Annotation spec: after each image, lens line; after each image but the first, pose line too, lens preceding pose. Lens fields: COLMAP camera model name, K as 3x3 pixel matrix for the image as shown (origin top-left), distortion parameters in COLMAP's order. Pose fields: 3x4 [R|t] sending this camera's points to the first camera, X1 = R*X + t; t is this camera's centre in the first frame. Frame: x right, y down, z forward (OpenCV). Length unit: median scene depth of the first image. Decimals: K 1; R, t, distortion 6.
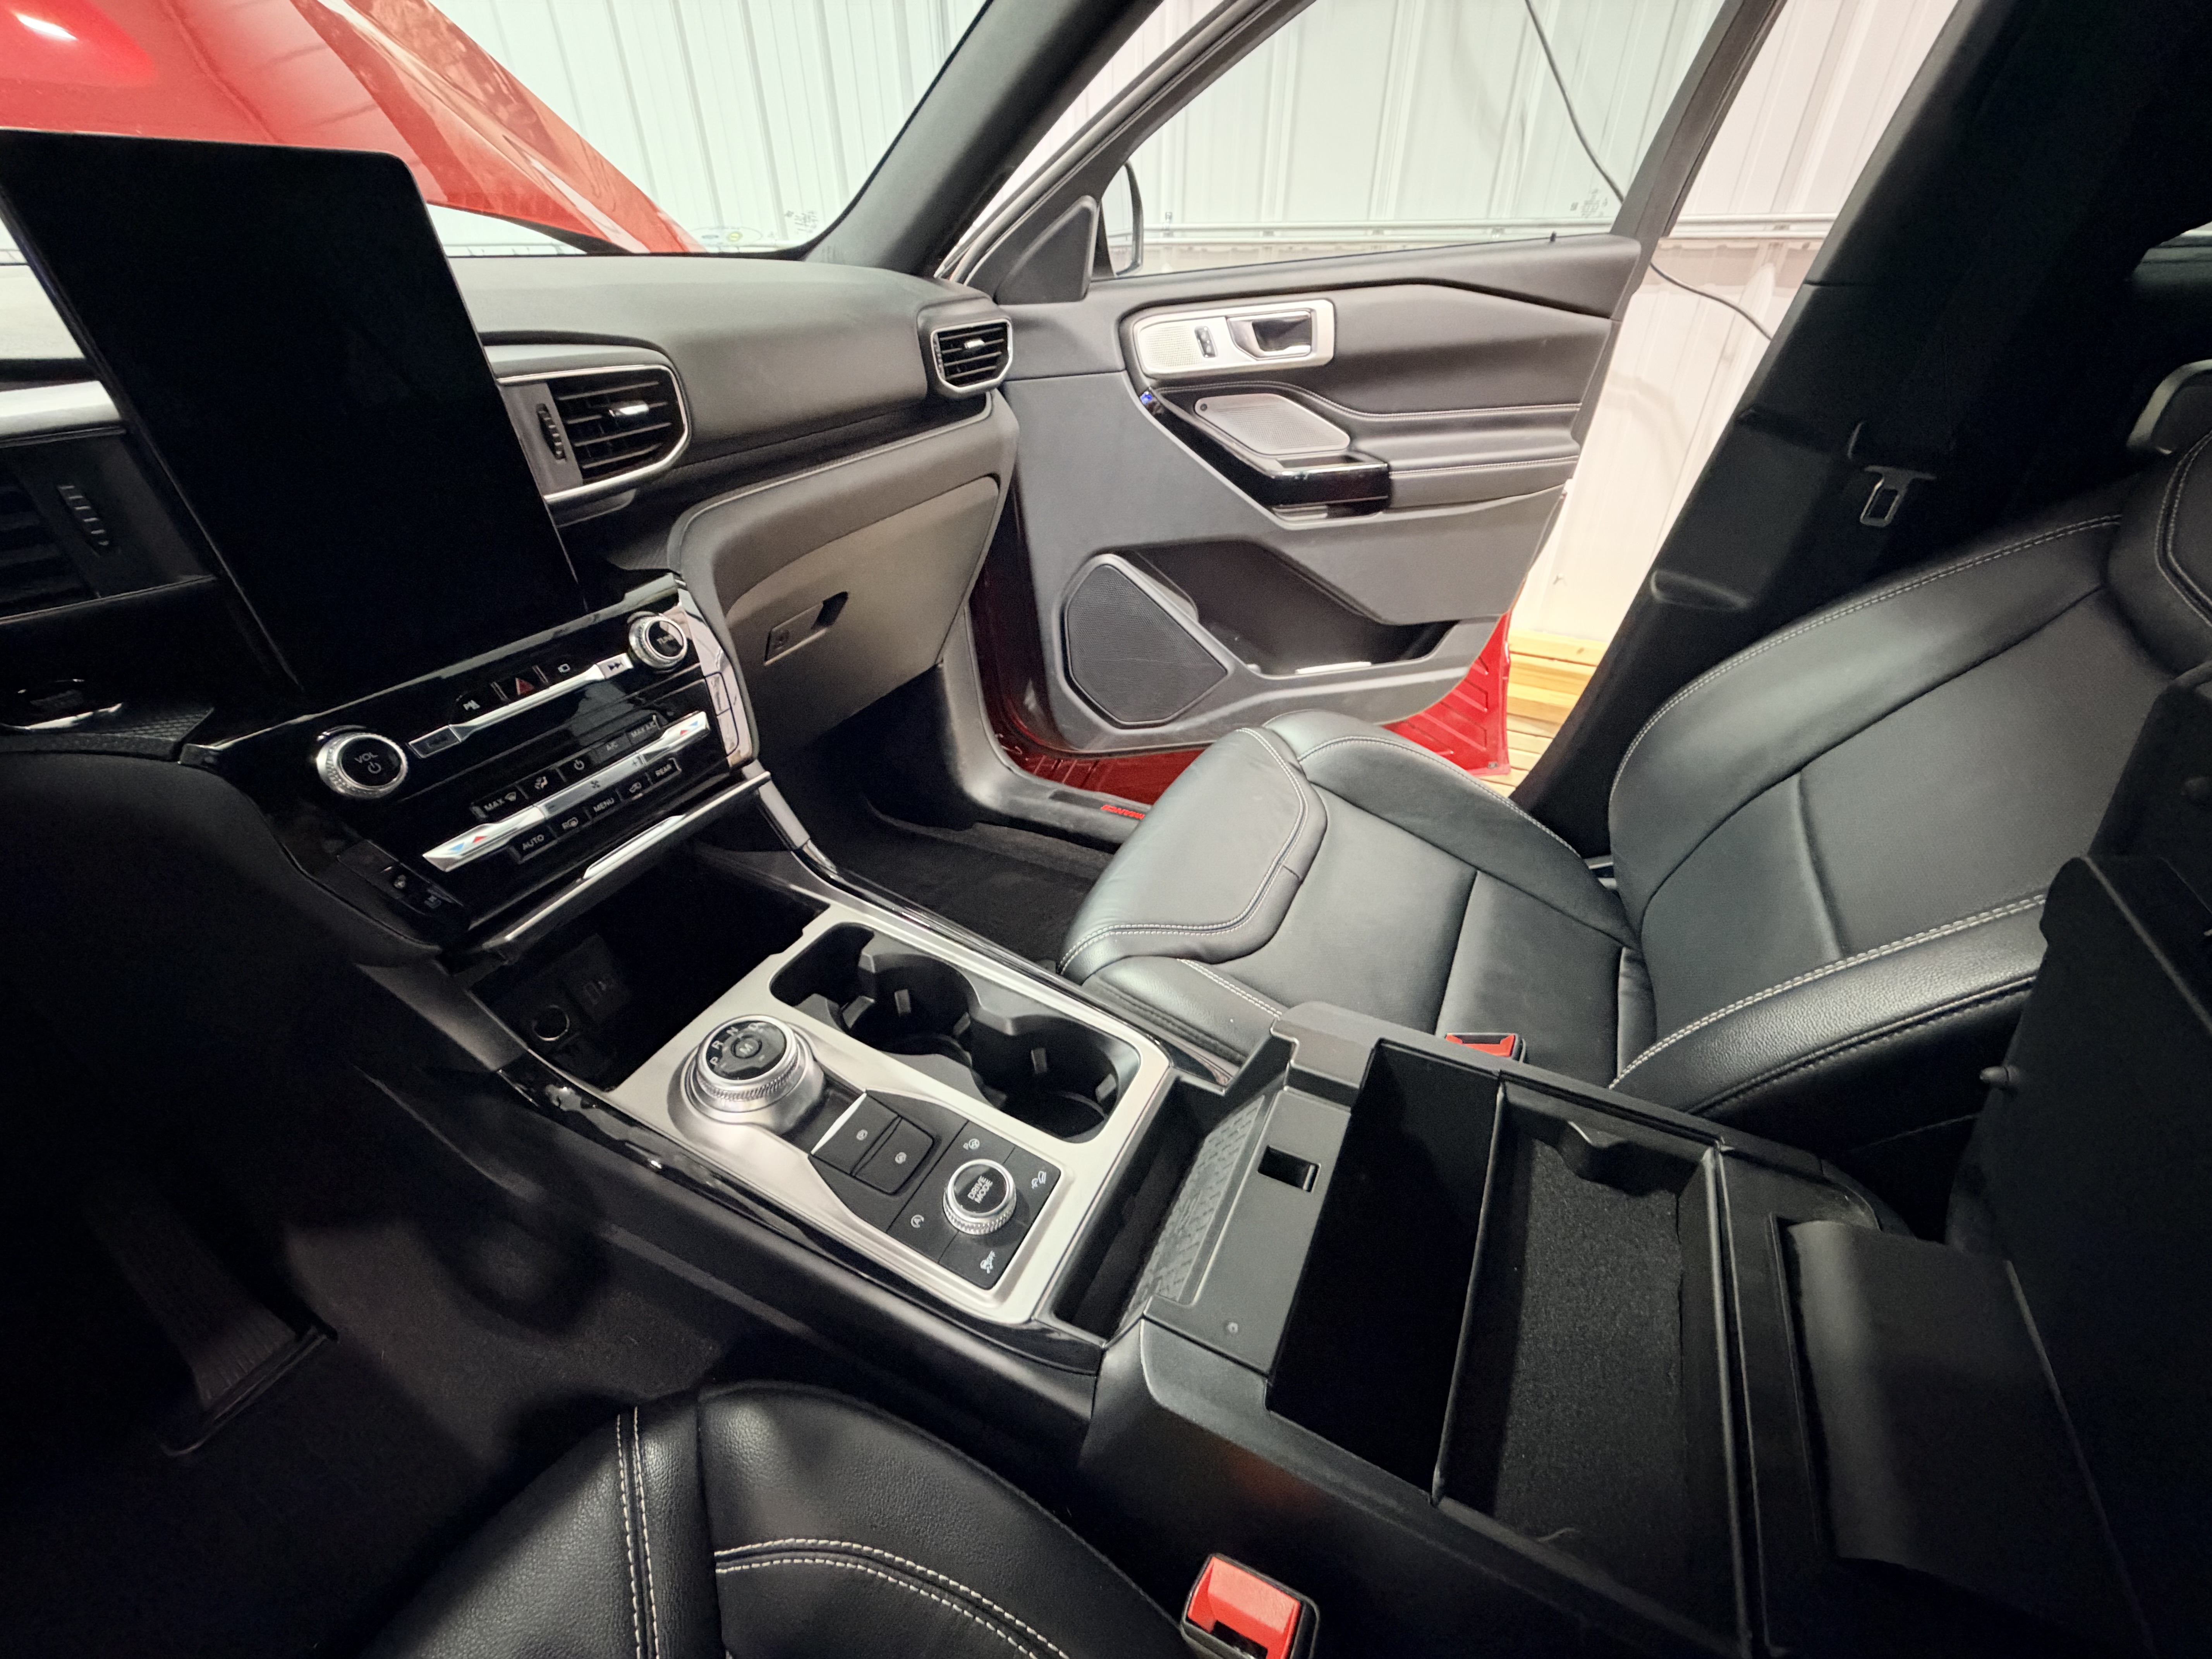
lens RADIAL K [[901.8, 0, 1106.0], [0, 901.8, 829.5], [0, 0, 1]] dist [-0.023580, -0.000063]
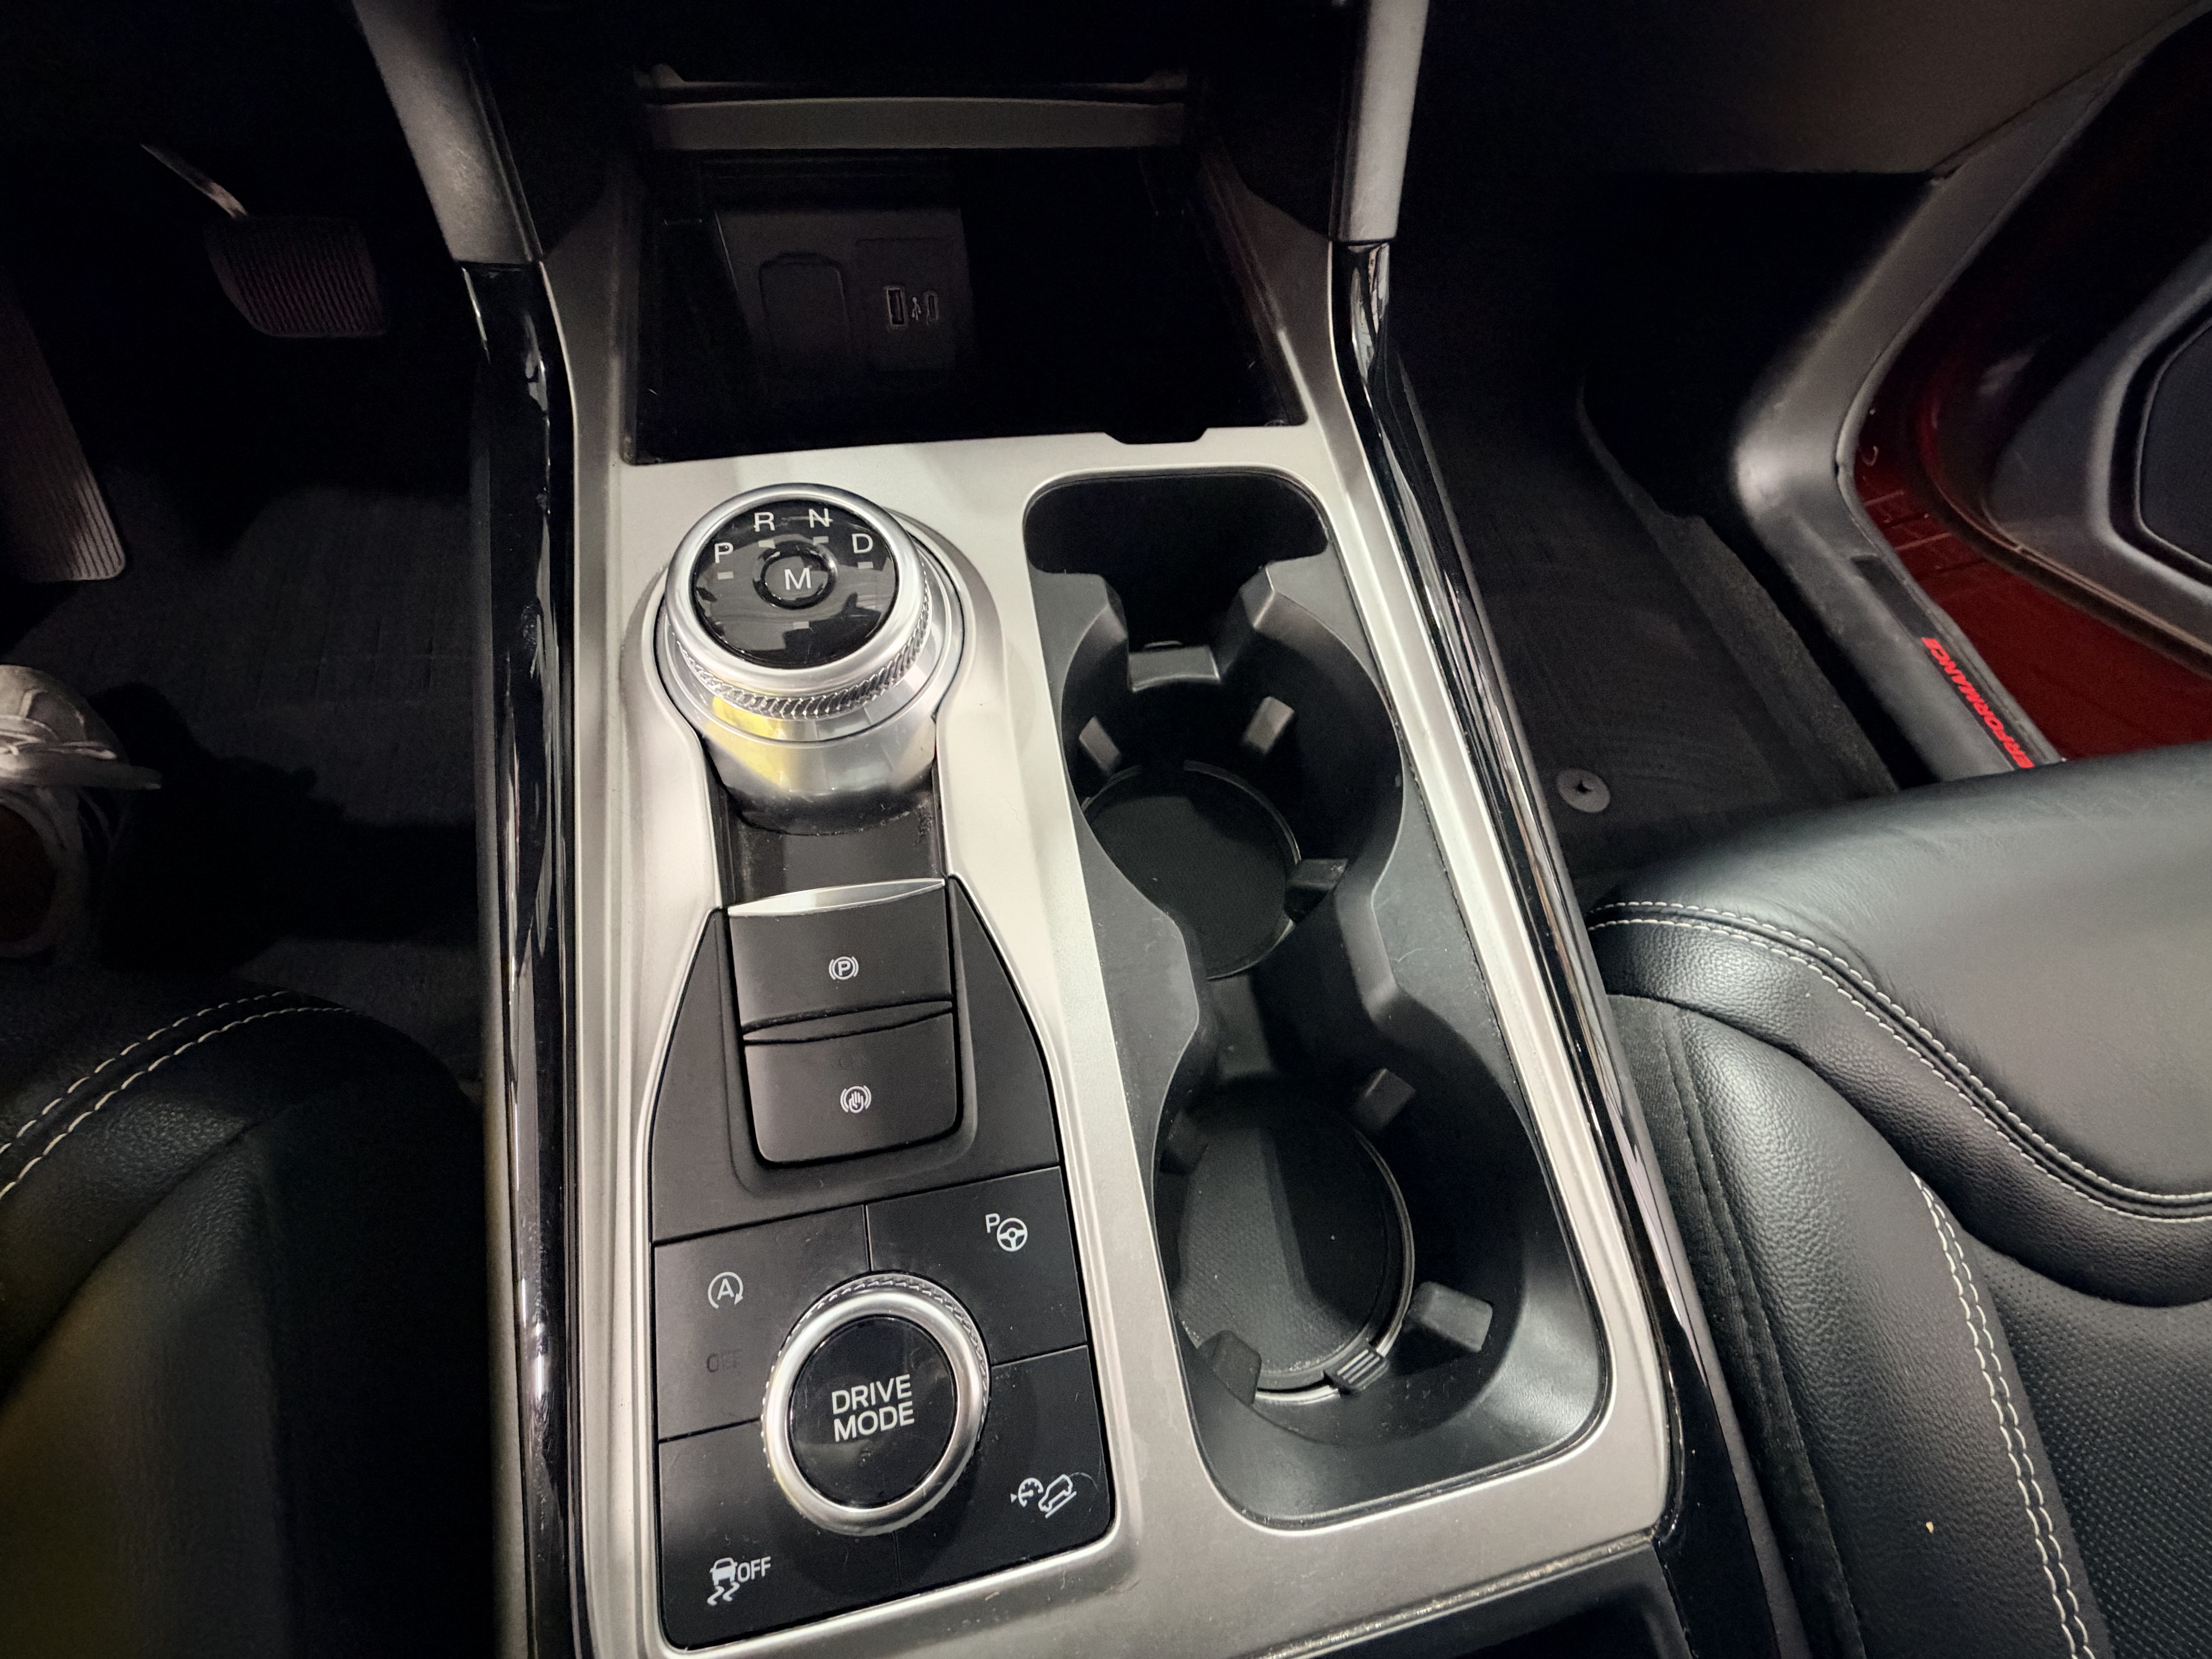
lens RADIAL K [[882.3, 0, 1106.0], [0, 882.3, 829.5], [0, 0, 1]] dist [0.002999, 0.000073]
pose [[0.604842, 0.733312, -0.310514, -0.107020], [-0.521960, 0.659548, 0.540882, 0.038328], [0.601434, -0.165073, 0.781683, 0.626209]]
